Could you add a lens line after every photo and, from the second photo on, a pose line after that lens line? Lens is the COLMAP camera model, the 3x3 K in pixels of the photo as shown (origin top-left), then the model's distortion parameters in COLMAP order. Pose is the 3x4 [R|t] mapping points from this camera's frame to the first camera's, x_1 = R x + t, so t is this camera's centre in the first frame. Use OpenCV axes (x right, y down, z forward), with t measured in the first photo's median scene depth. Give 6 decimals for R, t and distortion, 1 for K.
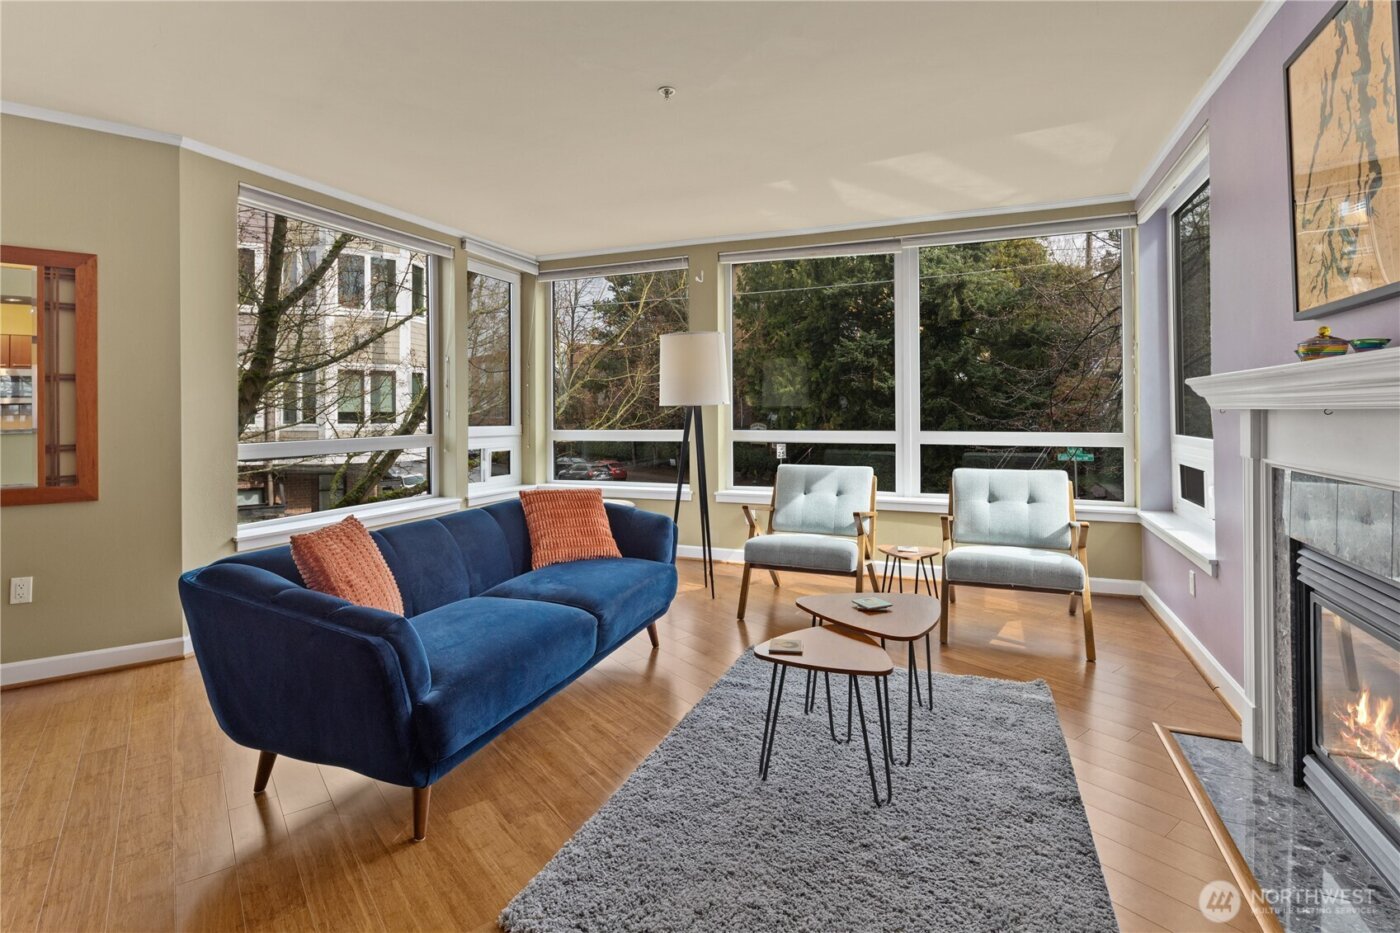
lens RADIAL K [[688.0, 0, 696.5], [0, 688.0, 409.0], [0, 0, 1]] dist [0.000436, -0.000234]
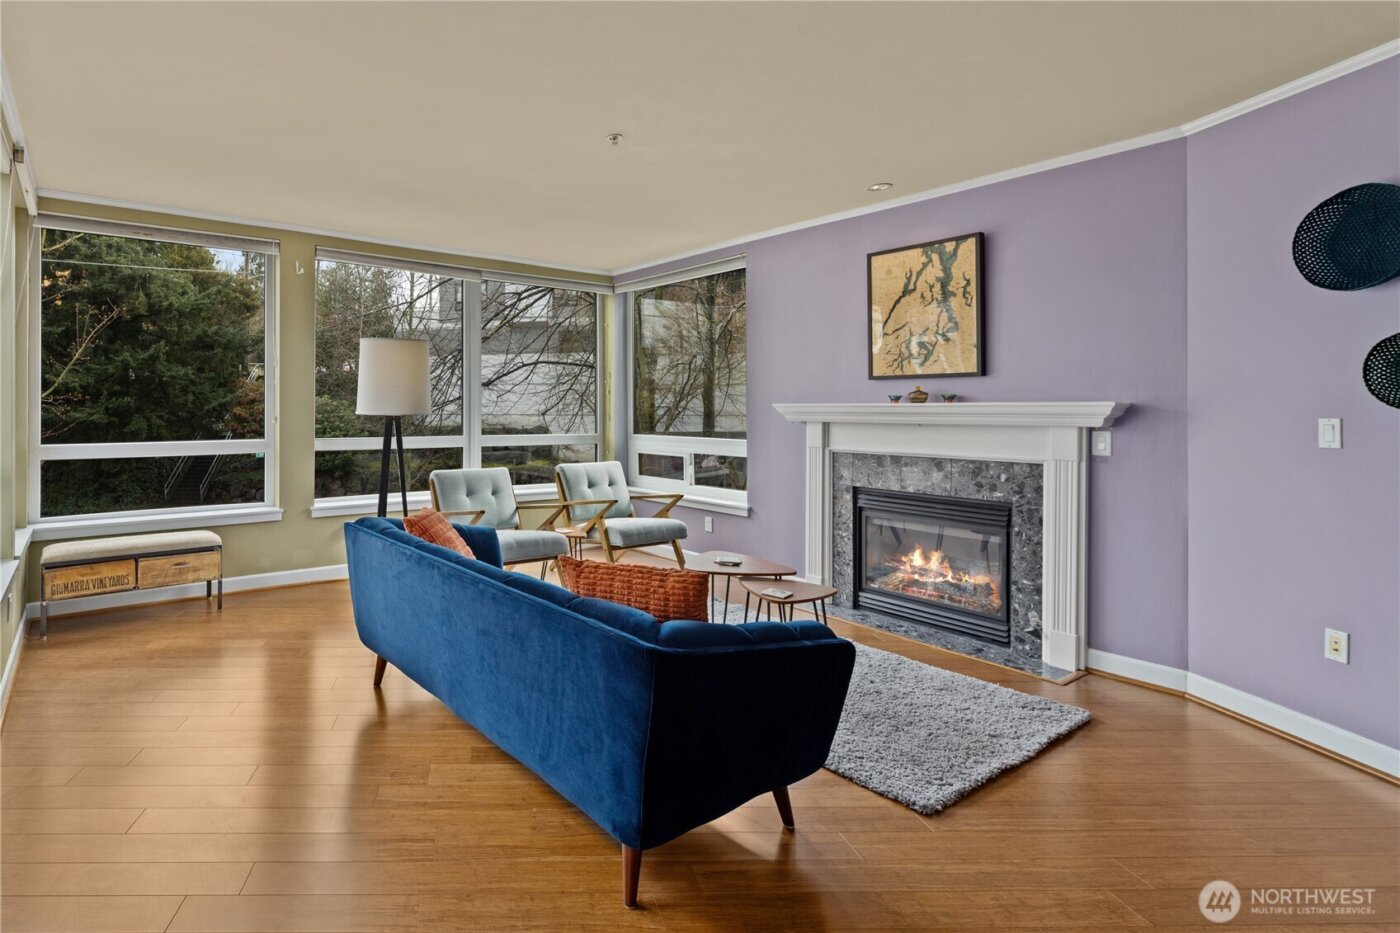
lens RADIAL K [[676.3, 0, 496.9], [0, 676.3, 407.3], [0, 0, 1]] dist [0.001407, -0.005500]
pose [[0.587853, 0.020287, 0.808713, -0.675515], [-0.020041, 0.999744, -0.010511, -0.001672], [-0.808720, -0.010028, 0.588109, 0.339065]]
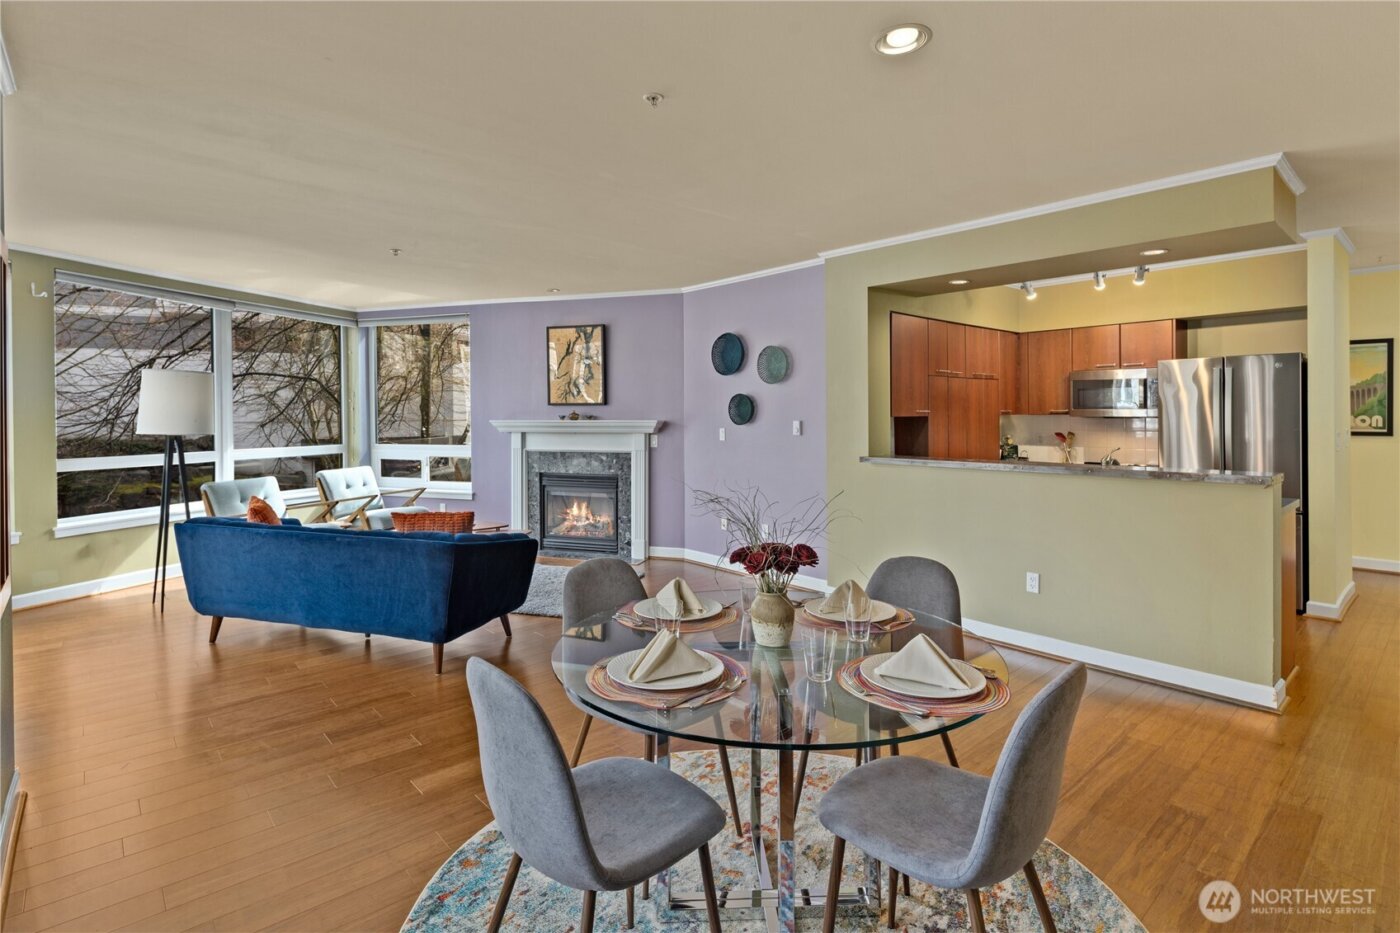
lens RADIAL K [[688.4, 0, 697.6], [0, 688.4, 417.5], [0, 0, 1]] dist [-0.000981, -0.000150]
pose [[-0.074372, 0.007467, 0.997203, -1.180271], [-0.004964, 0.999957, -0.007857, -0.023325], [-0.997218, -0.005534, -0.074332, 0.253292]]
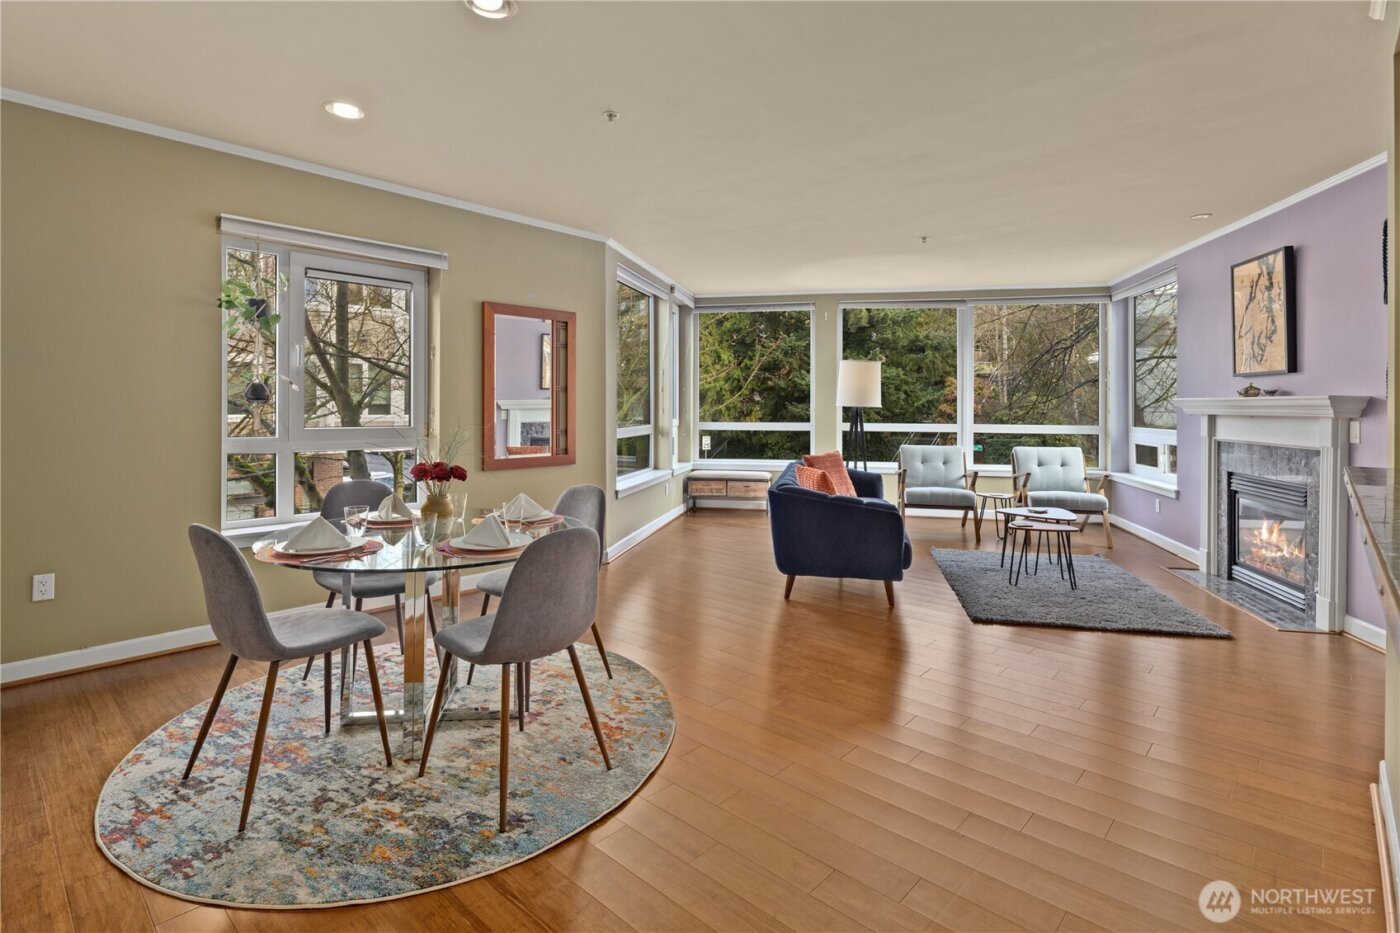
lens RADIAL K [[682.4, 0, 692.9], [0, 682.4, 407.0], [0, 0, 1]] dist [-0.007627, -0.000252]
pose [[0.986245, 0.009528, 0.165015, -0.624392], [-0.010874, 0.999915, 0.007257, -0.011836], [-0.164931, -0.008952, 0.986264, -0.458389]]
